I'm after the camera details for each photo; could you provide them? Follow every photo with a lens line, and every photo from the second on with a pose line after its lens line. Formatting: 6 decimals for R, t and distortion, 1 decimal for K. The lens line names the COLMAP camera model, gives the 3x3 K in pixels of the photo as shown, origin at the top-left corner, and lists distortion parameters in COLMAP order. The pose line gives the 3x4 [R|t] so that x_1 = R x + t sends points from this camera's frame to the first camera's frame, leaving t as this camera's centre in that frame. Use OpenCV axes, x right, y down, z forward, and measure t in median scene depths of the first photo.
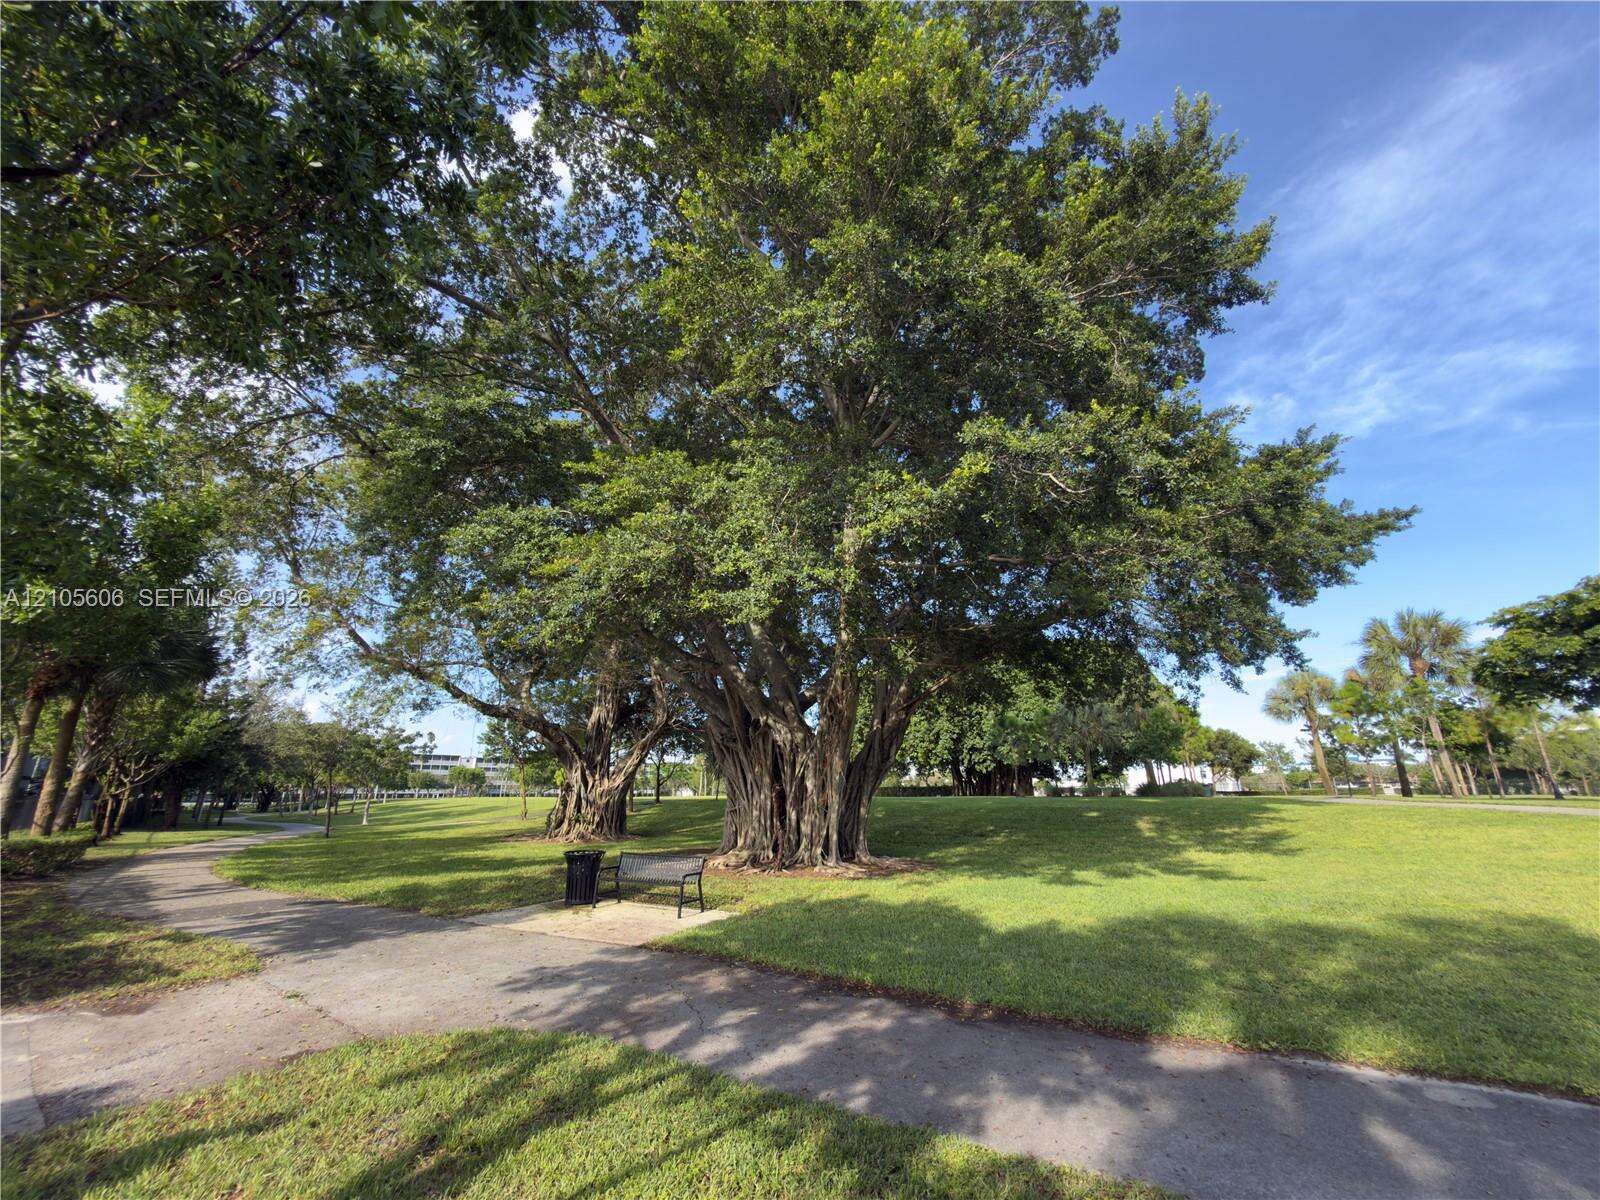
lens RADIAL K [[644.6, 0, 811.0], [0, 644.6, 605.4], [0, 0, 1]] dist [0.001787, 0.000171]
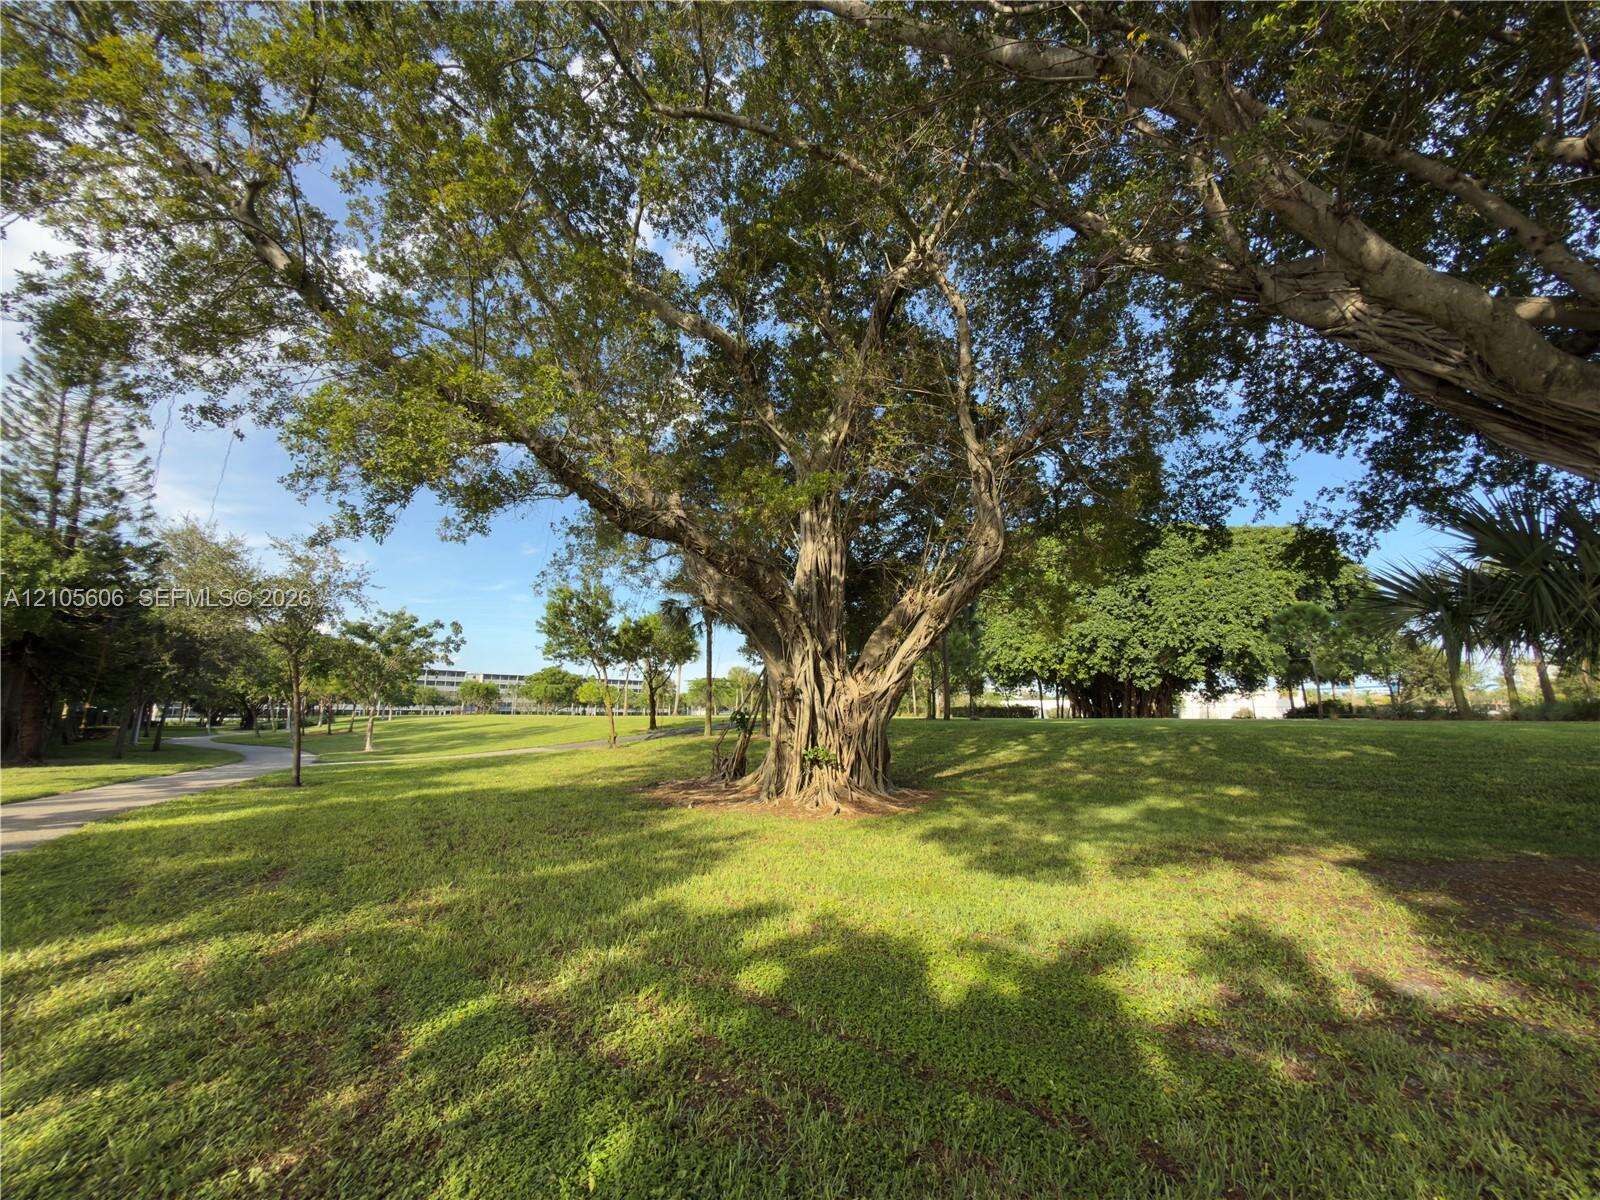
lens RADIAL K [[644.6, 0, 811.0], [0, 644.6, 605.4], [0, 0, 1]] dist [0.001787, 0.000171]
pose [[0.999908, 0.009459, 0.009709, -0.155282], [-0.010525, 0.993152, 0.116353, 0.068326], [-0.008542, -0.116444, 0.993161, 0.225104]]
